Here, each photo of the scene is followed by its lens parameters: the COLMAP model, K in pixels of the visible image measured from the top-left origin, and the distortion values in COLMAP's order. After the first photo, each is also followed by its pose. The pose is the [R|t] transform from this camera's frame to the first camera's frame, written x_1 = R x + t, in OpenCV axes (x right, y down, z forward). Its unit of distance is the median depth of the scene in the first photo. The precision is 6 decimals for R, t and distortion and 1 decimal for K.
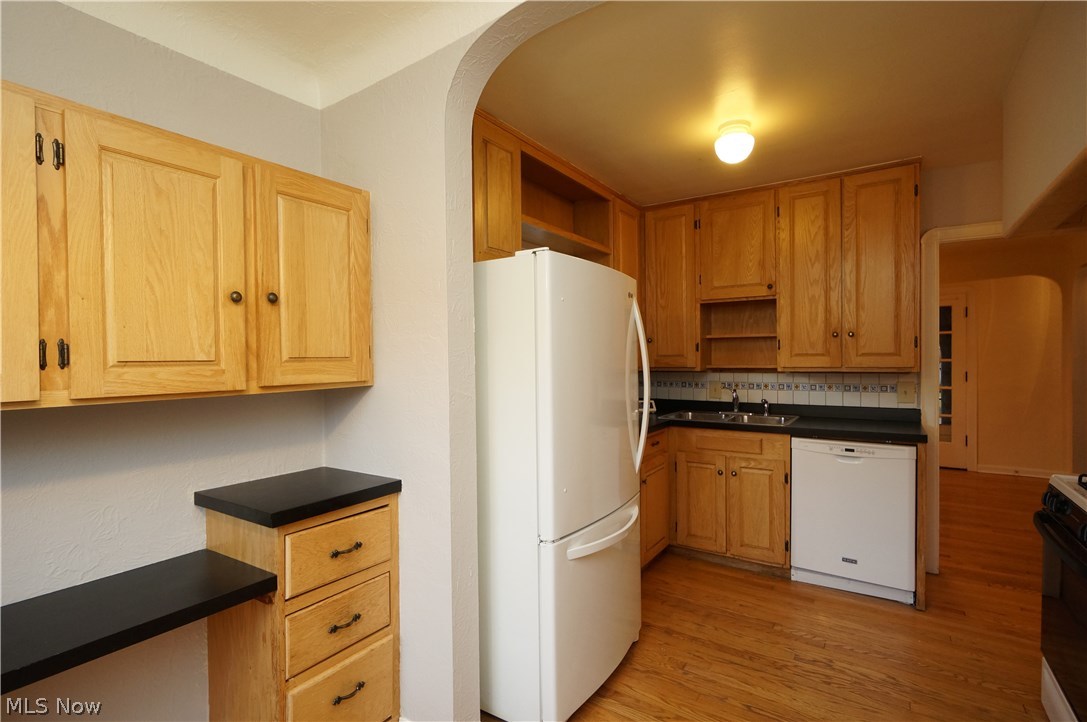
lens RADIAL K [[509.7, 0, 544.9], [0, 509.7, 366.7], [0, 0, 1]] dist [-0.009525, 0.000848]
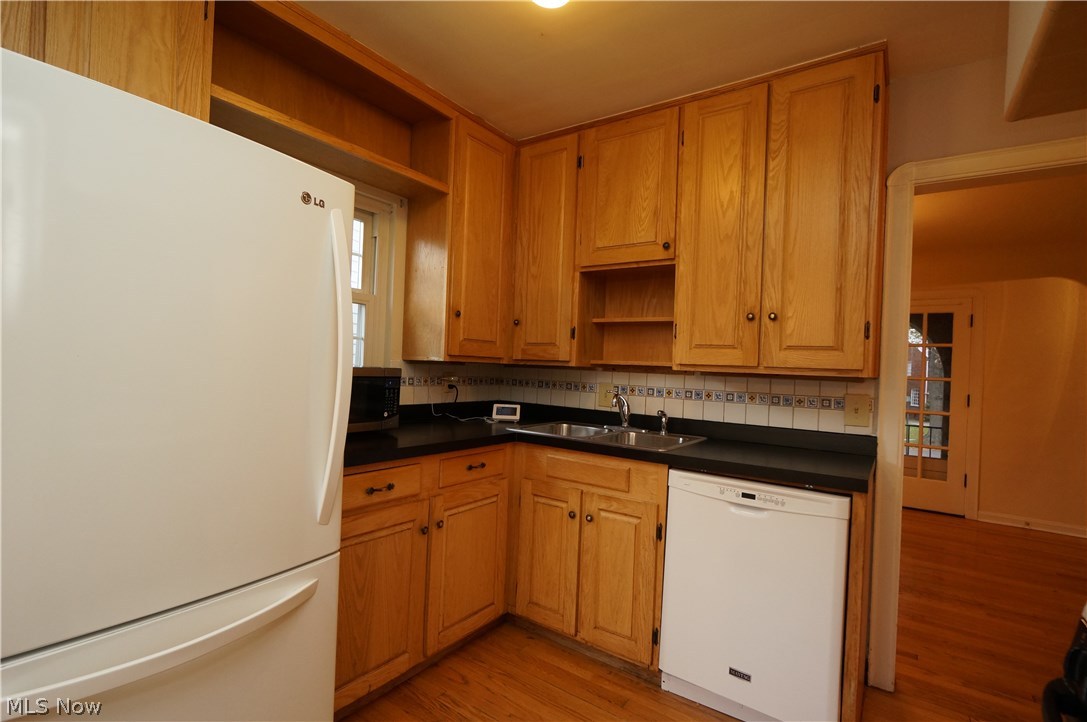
lens RADIAL K [[509.7, 0, 545.0], [0, 509.7, 367.8], [0, 0, 1]] dist [-0.009525, 0.000848]
pose [[0.998466, 0.051118, -0.021257, 0.319150], [-0.051465, 0.998545, -0.016126, 0.027298], [0.020402, 0.017195, 0.999644, 0.330465]]
